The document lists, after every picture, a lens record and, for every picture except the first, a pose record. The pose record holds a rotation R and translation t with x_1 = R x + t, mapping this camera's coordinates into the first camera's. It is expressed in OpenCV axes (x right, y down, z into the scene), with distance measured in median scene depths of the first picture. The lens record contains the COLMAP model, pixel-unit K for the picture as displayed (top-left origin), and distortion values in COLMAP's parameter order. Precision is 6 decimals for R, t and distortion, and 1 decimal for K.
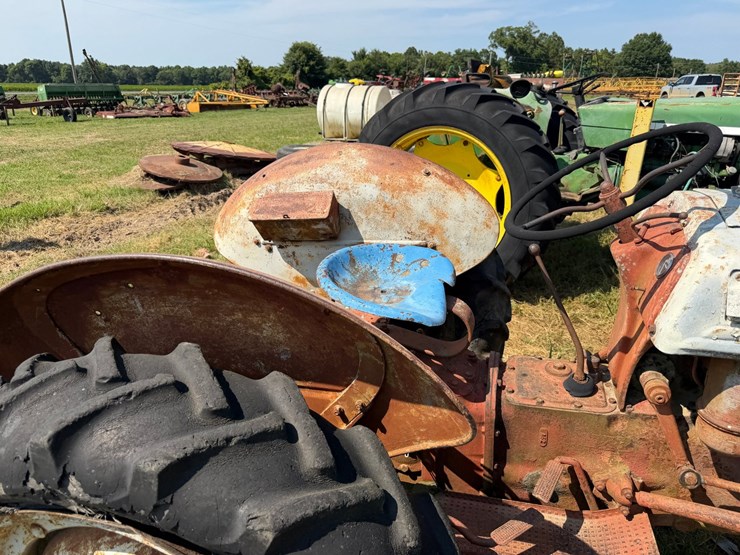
lens RADIAL K [[531.0, 0, 362.7], [0, 531.0, 275.9], [0, 0, 1]] dist [0.036887, -0.051161]
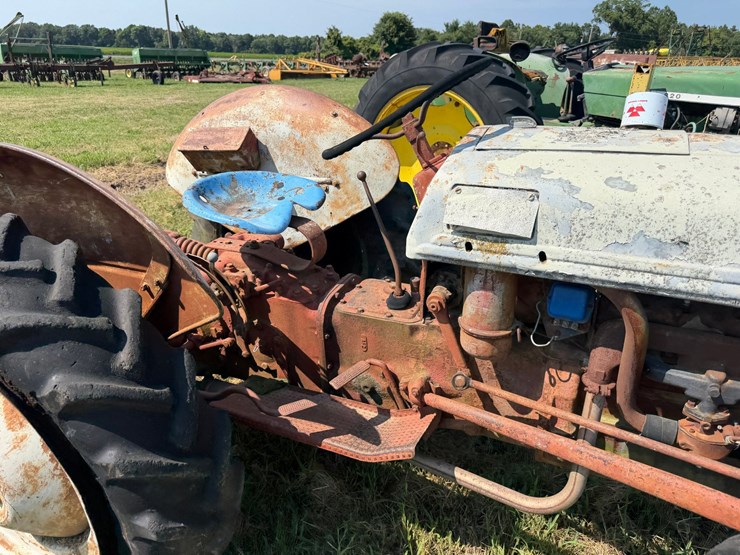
lens RADIAL K [[535.0, 0, 370.0], [0, 535.0, 277.5], [0, 0, 1]] dist [0.000801, -0.001385]
pose [[0.988826, 0.079348, -0.126201, 0.188421], [-0.073417, 0.995997, 0.050985, 0.040622], [0.129741, -0.041150, 0.990694, -0.045163]]
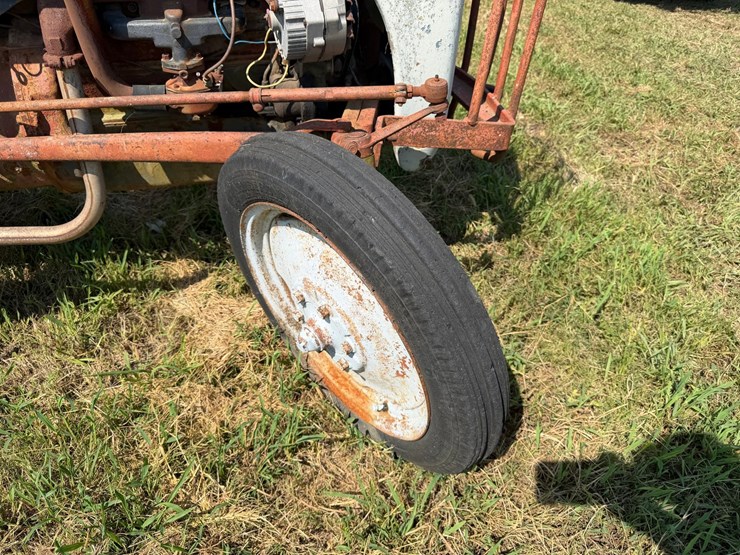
lens RADIAL K [[541.0, 0, 374.6], [0, 541.0, 277.5], [0, 0, 1]] dist [-0.001999, 0.004206]
pose [[0.857780, -0.267688, 0.438813, 0.278942], [0.112047, 0.930539, 0.348629, 0.142173], [-0.501657, -0.249879, 0.828191, -0.050609]]
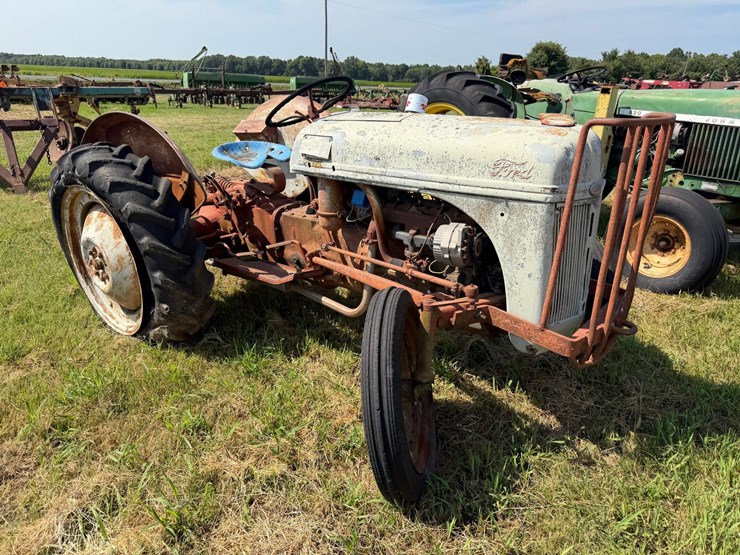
lens RADIAL K [[523.1, 0, 371.4], [0, 523.1, 290.0], [0, 0, 1]] dist [0.069863, -0.096677]
pose [[0.916271, 0.173456, -0.361055, 0.544782], [-0.163909, 0.984818, 0.057159, 0.139043], [0.365488, 0.006807, 0.930791, -0.307390]]
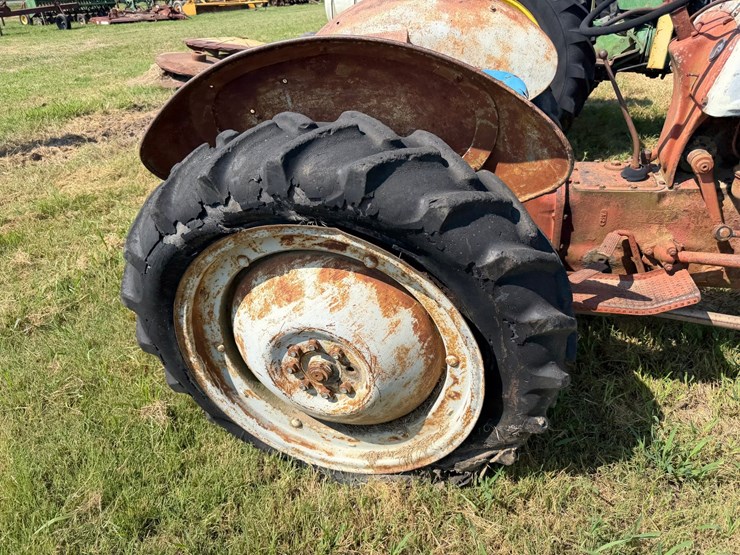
lens RADIAL K [[529.3, 0, 370.8], [0, 529.3, 275.3], [0, 0, 1]] dist [0.034922, -0.043279]
pose [[0.999320, -0.036731, -0.003300, -0.077613], [0.036785, 0.986354, 0.160475, 0.084973], [-0.002639, -0.160488, 0.987034, -0.090515]]
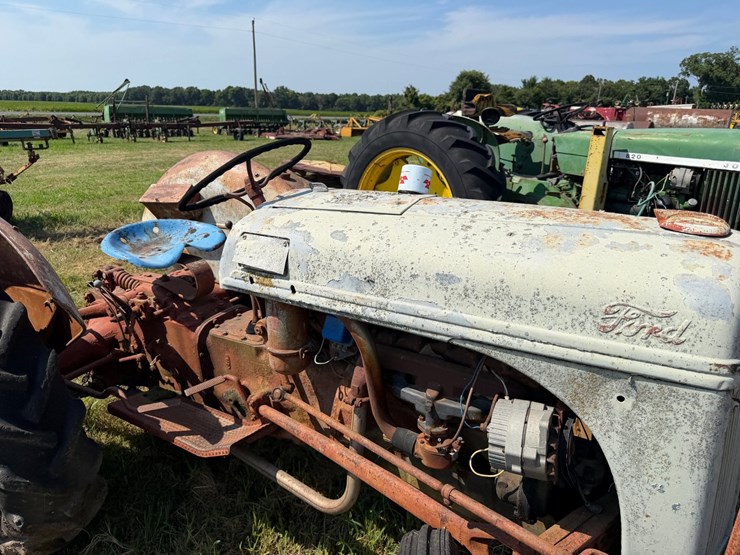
lens RADIAL K [[529.4, 0, 361.7], [0, 529.4, 270.4], [0, 0, 1]] dist [0.077476, -0.124640]
pose [[0.954057, 0.100376, -0.282312, 0.403499], [-0.115884, 0.992507, -0.038738, 0.032456], [0.276308, 0.069674, 0.958540, -0.092063]]
